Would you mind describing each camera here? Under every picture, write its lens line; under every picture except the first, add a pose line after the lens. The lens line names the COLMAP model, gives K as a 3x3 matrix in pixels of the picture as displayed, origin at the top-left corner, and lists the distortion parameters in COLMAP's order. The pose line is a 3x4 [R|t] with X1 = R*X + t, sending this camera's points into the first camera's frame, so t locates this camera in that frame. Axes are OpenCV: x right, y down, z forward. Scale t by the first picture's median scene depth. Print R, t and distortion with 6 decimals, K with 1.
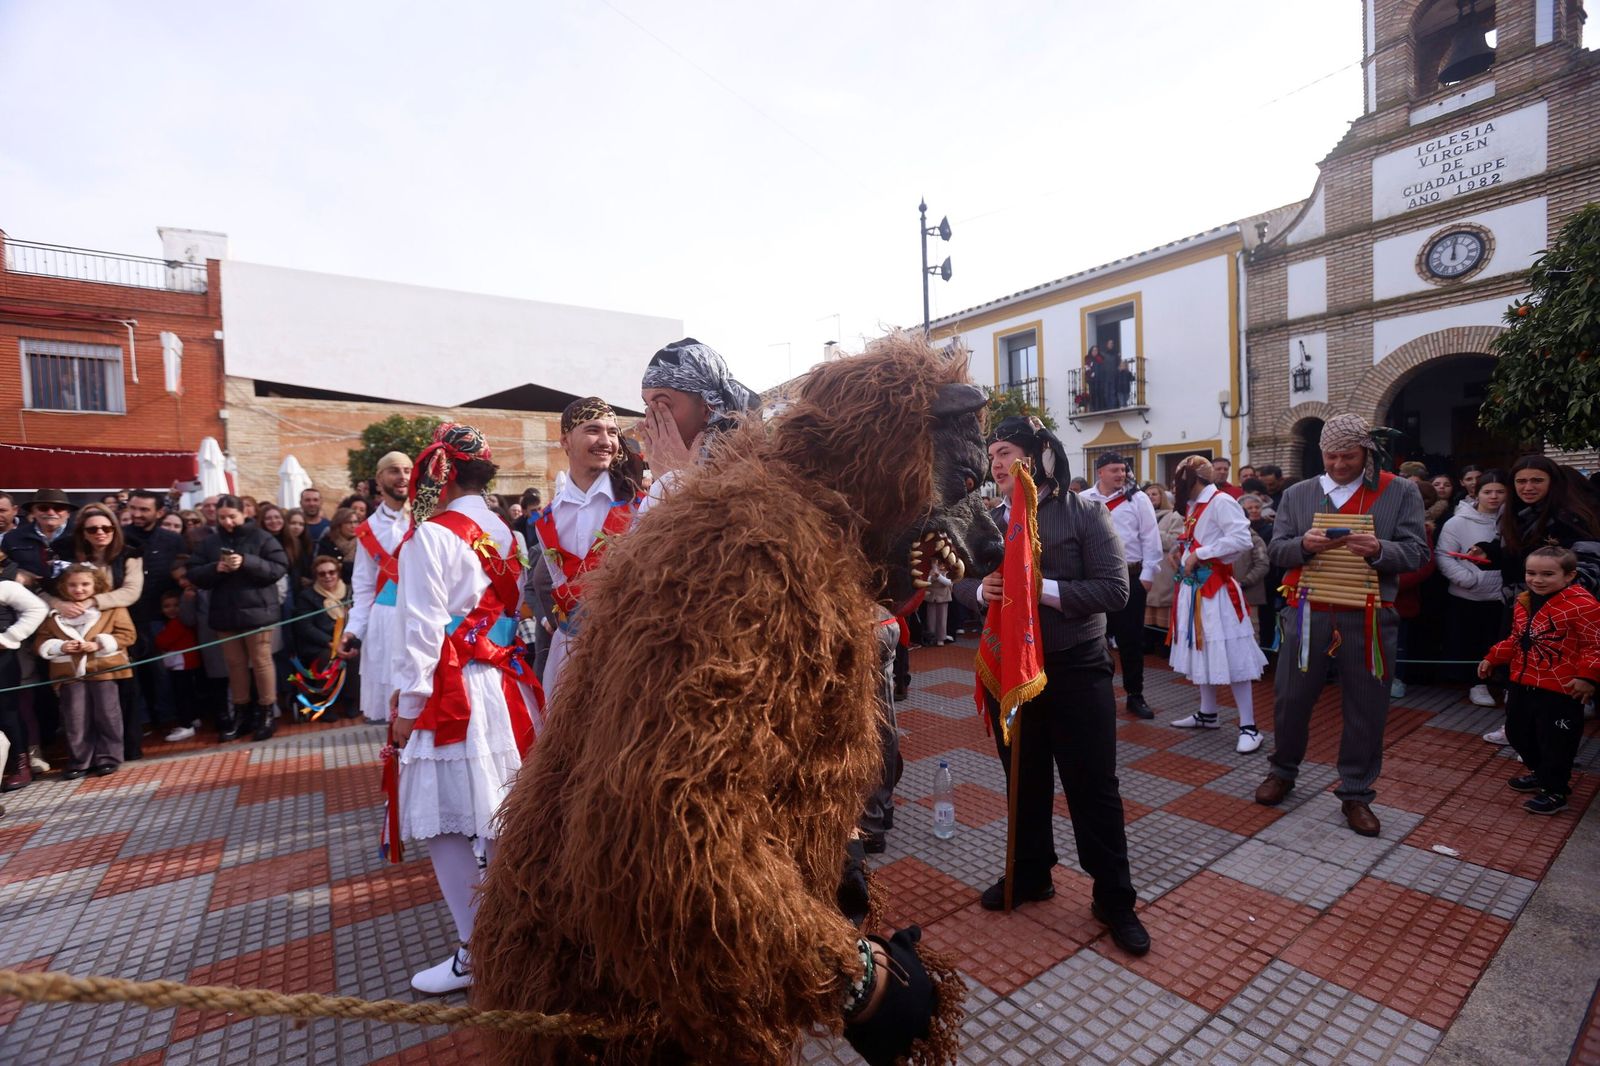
lens RADIAL K [[740.7, 0, 797.2], [0, 740.7, 554.8], [0, 0, 1]] dist [-0.045486, 0.019111]
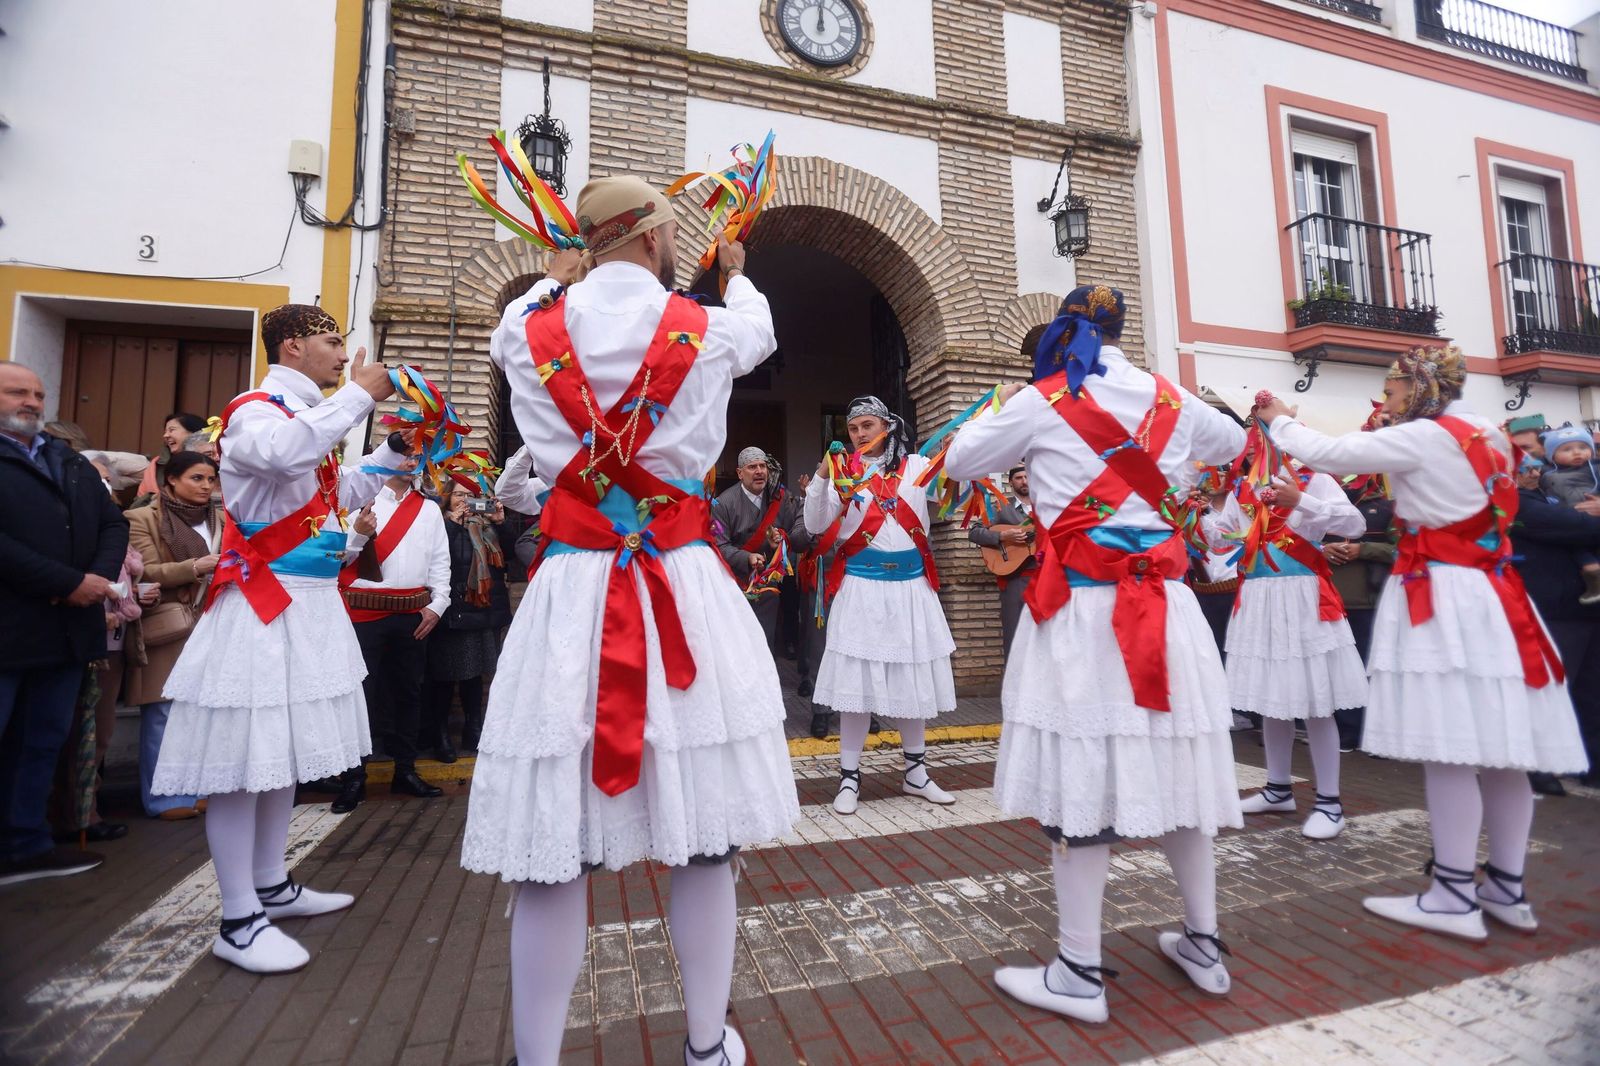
lens RADIAL K [[740.7, 0, 781.8], [0, 740.7, 505.0], [0, 0, 1]] dist [-0.045486, 0.019111]
pose [[0.327210, 0.115819, 0.937827, 0.394919], [0.047969, 0.989145, -0.138894, -0.012836], [-0.943733, 0.090434, 0.318102, 0.759606]]
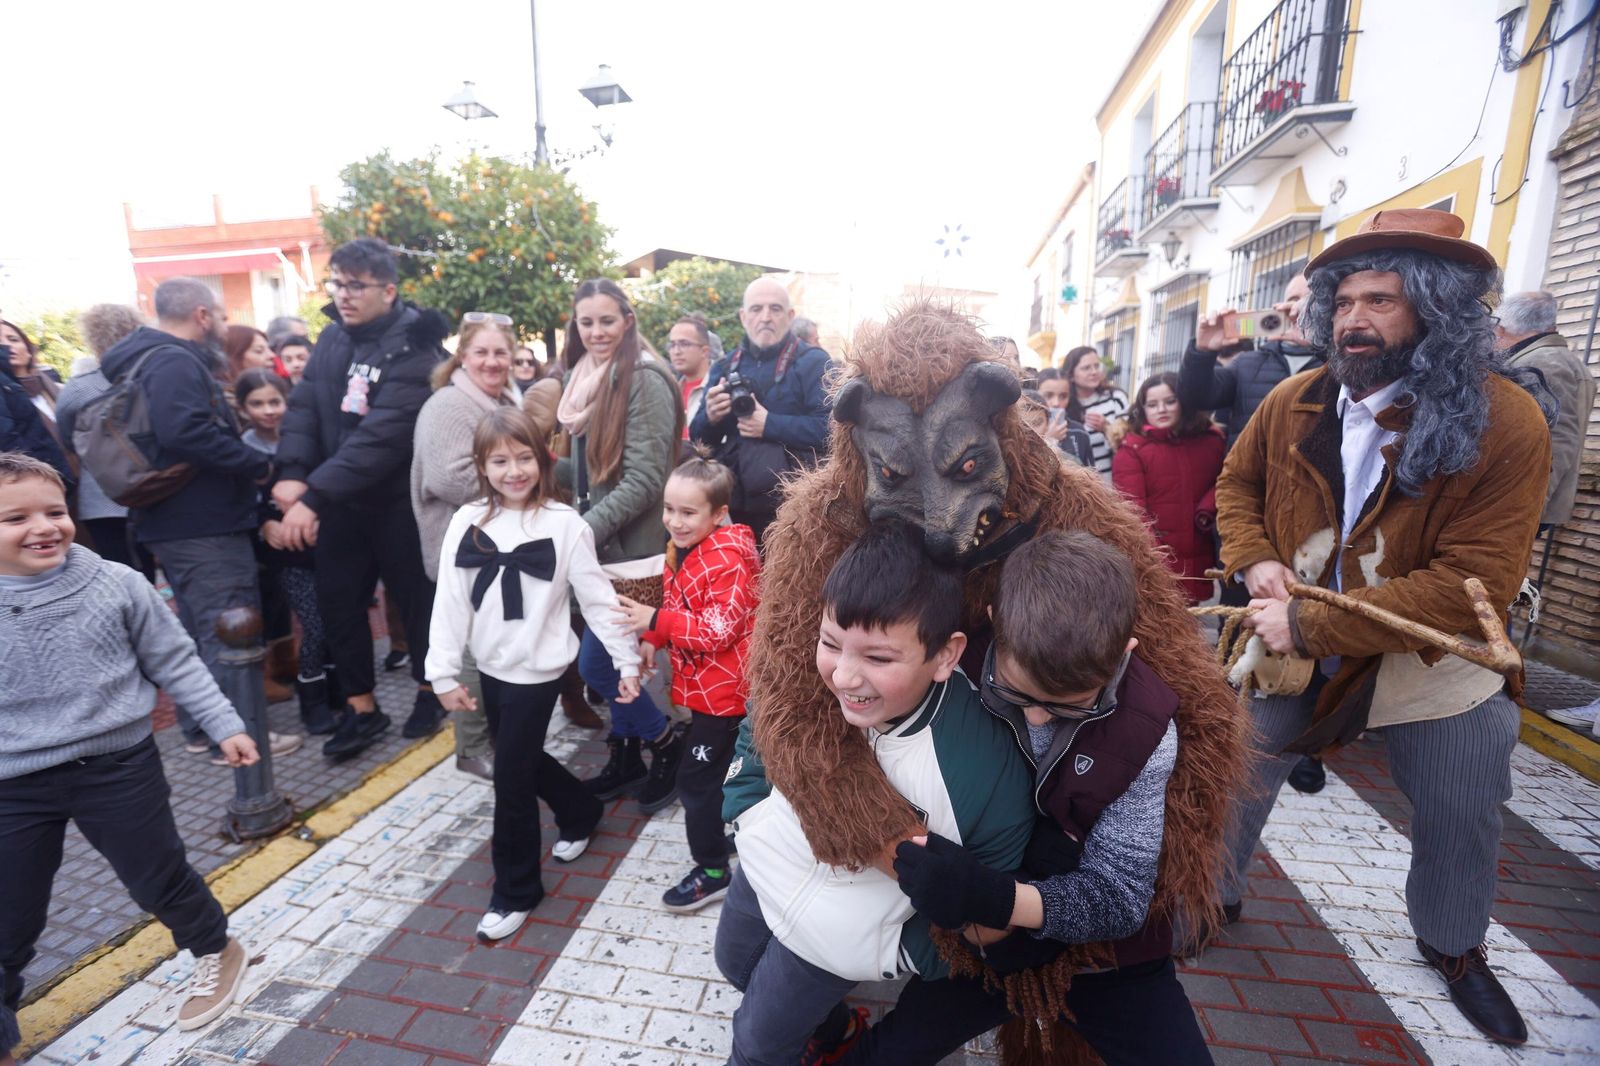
lens RADIAL K [[740.7, 0, 789.5], [0, 740.7, 540.7], [0, 0, 1]] dist [-0.045486, 0.019111]
pose [[0.713390, 0.155950, -0.683195, 0.645673], [-0.064297, 0.985377, 0.157790, -0.033392], [0.697812, -0.068638, 0.712985, 0.622391]]
